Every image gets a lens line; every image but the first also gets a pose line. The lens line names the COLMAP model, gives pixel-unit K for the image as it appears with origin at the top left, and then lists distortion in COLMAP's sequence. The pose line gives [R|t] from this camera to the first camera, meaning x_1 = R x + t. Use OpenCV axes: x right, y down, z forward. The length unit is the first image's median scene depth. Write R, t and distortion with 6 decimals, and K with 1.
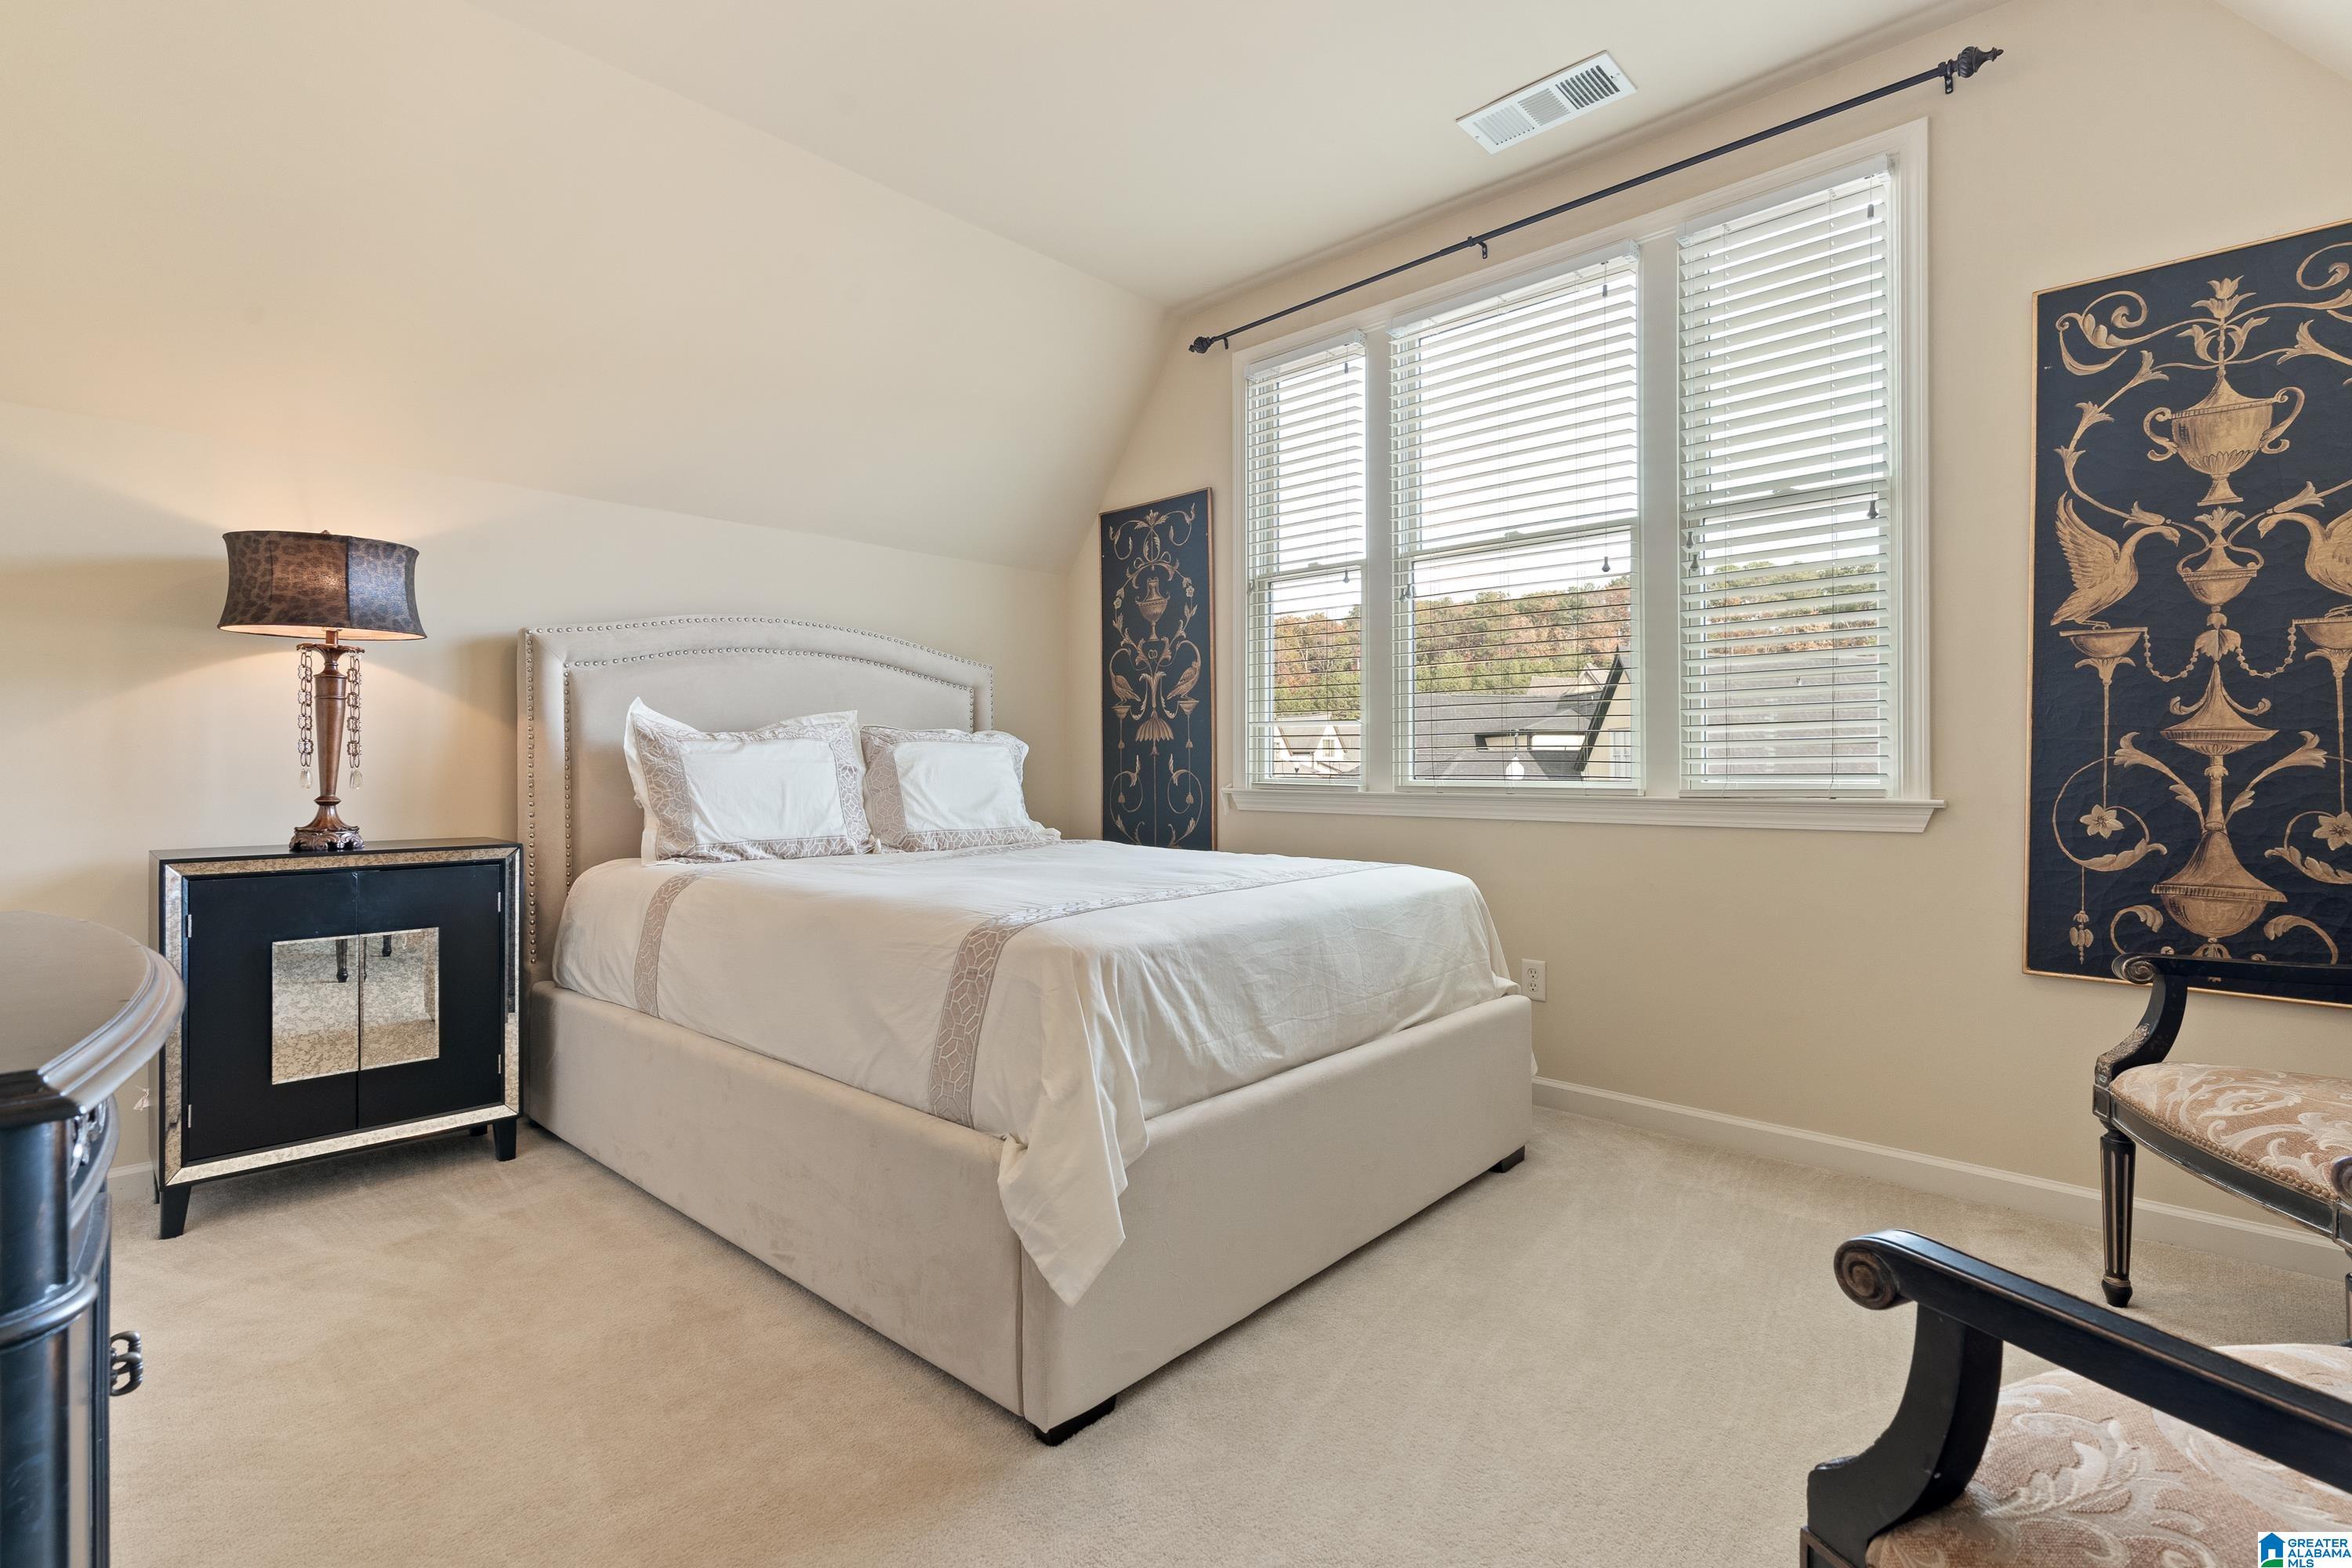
lens RADIAL K [[1067.9, 0, 1168.4], [0, 1067.9, 766.4], [0, 0, 1]] dist [-0.000363, -0.000058]
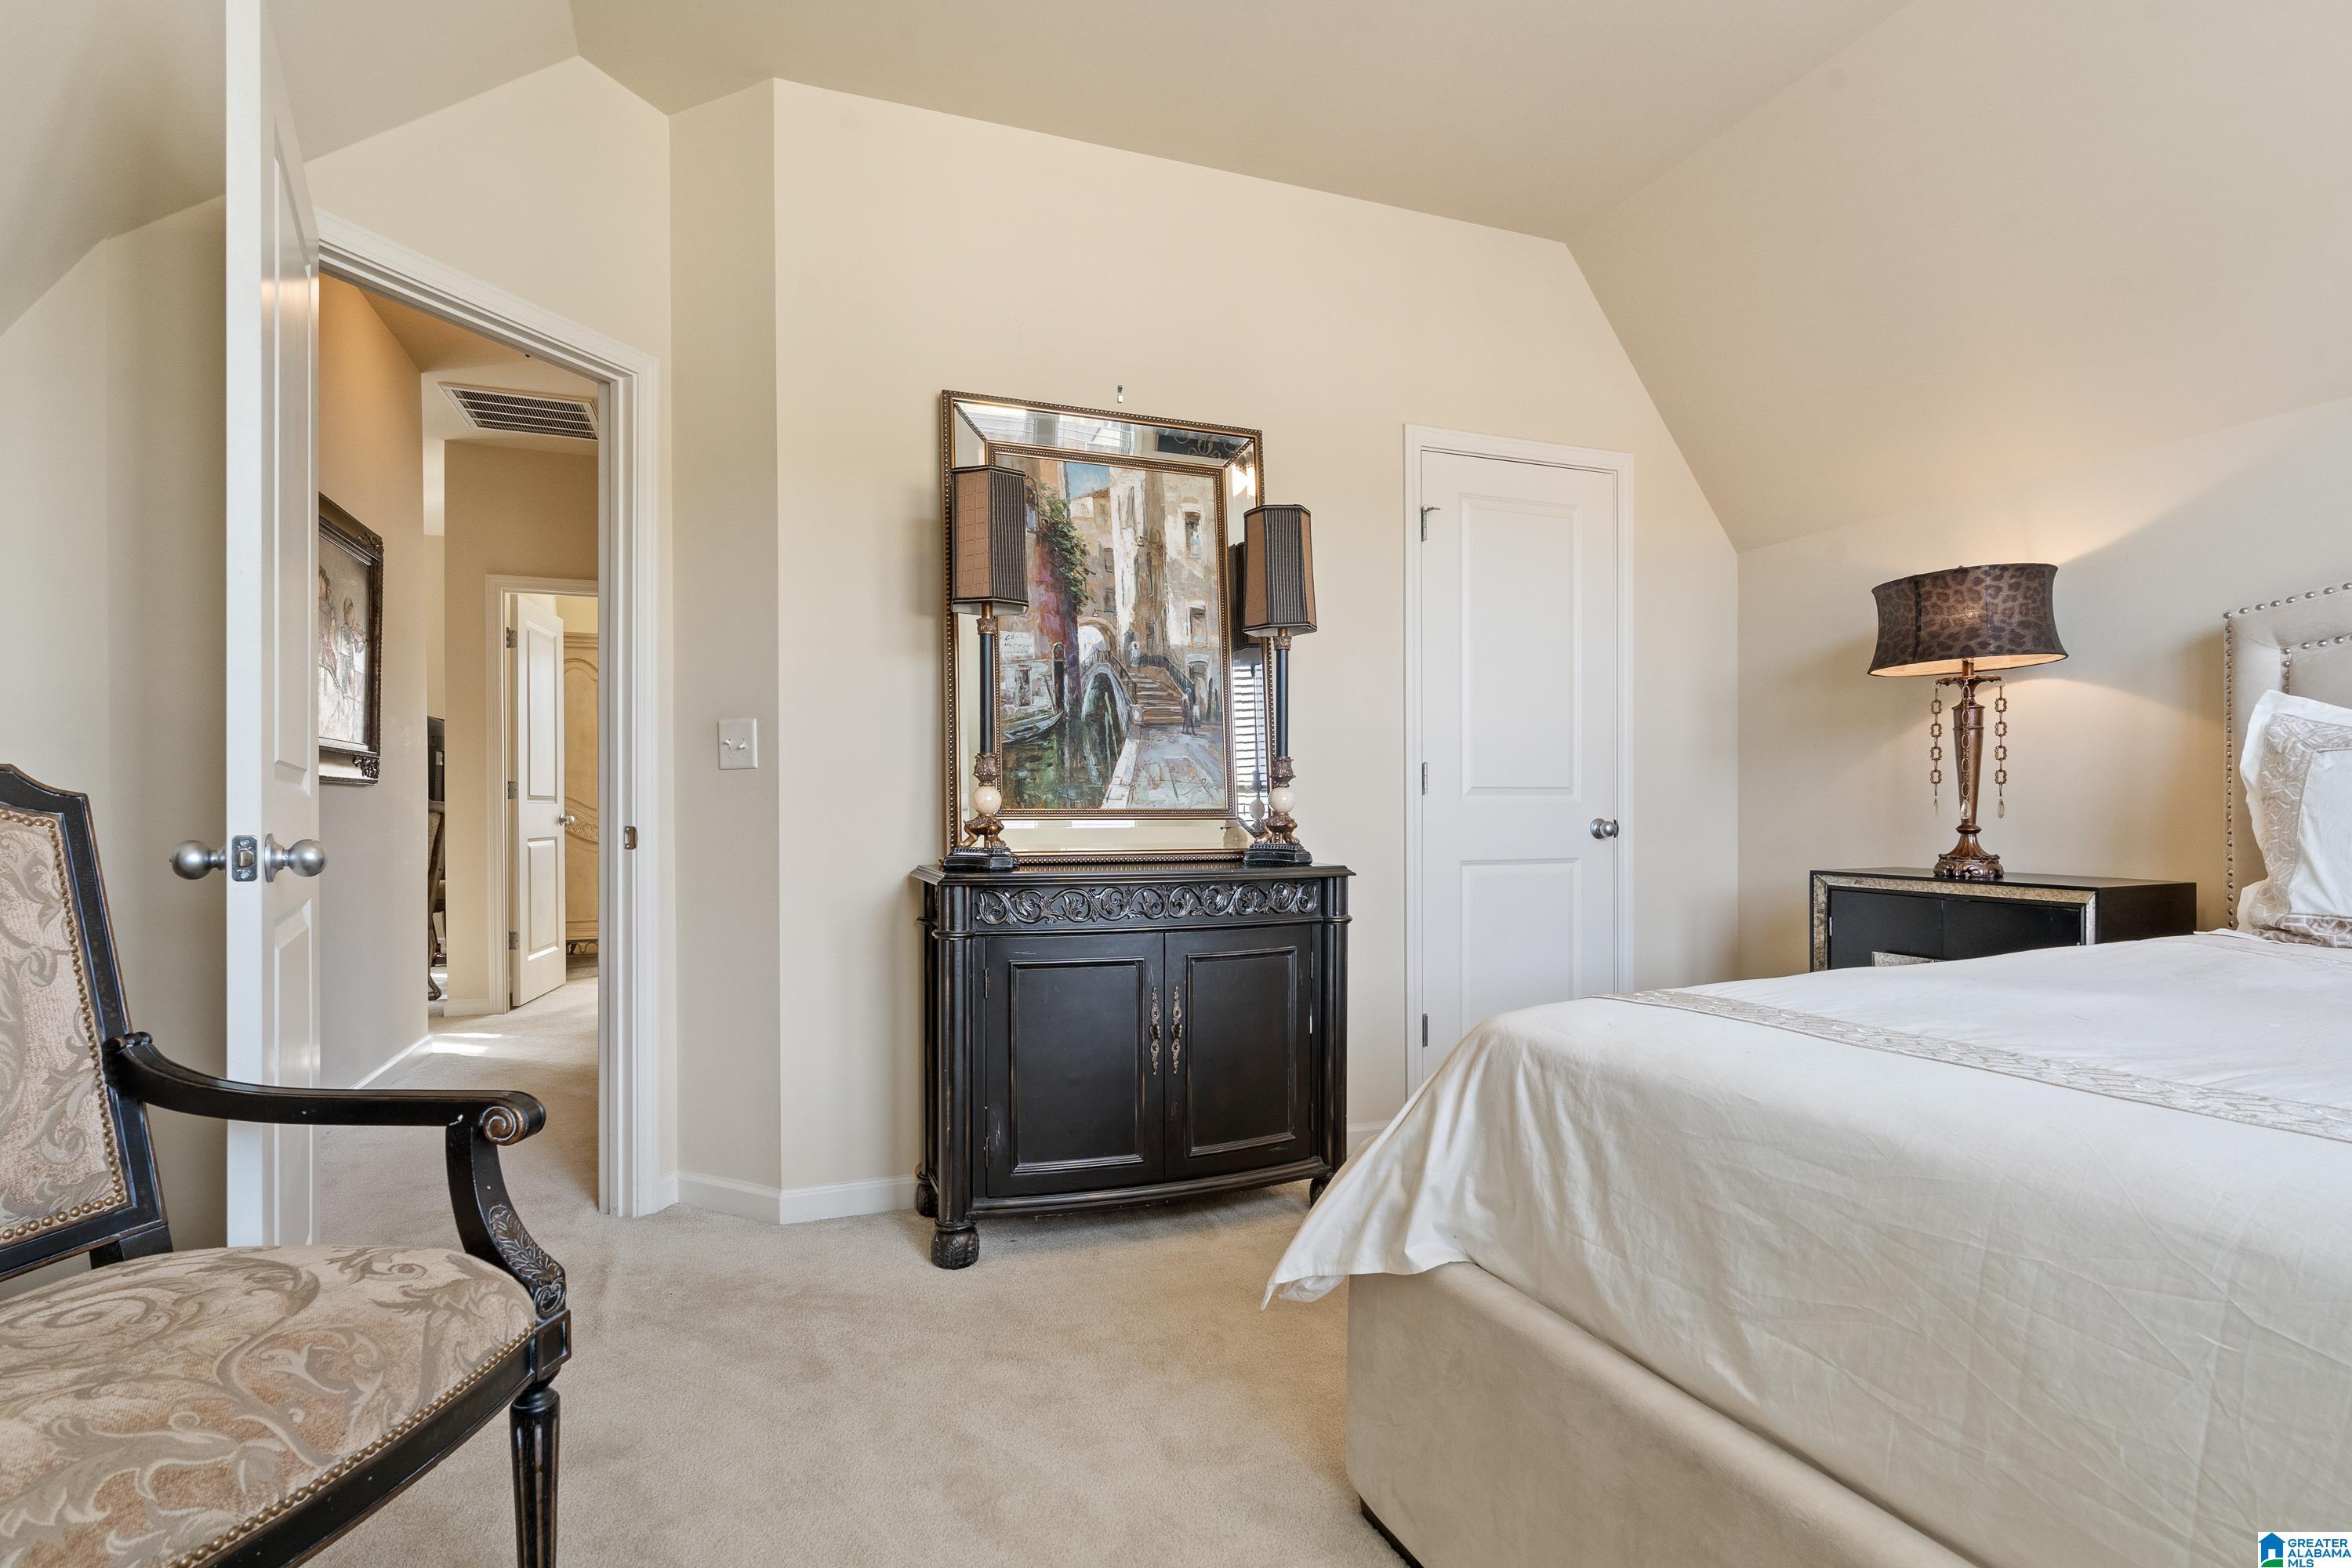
lens RADIAL K [[1168.3, 0, 1165.2], [0, 1168.3, 797.0], [0, 0, 1]] dist [-0.002219, -0.000456]
pose [[-0.443339, -0.006006, -0.896334, 0.562058], [0.002599, 0.999965, -0.007986, 0.008078], [0.896350, -0.005870, -0.443308, 0.819993]]
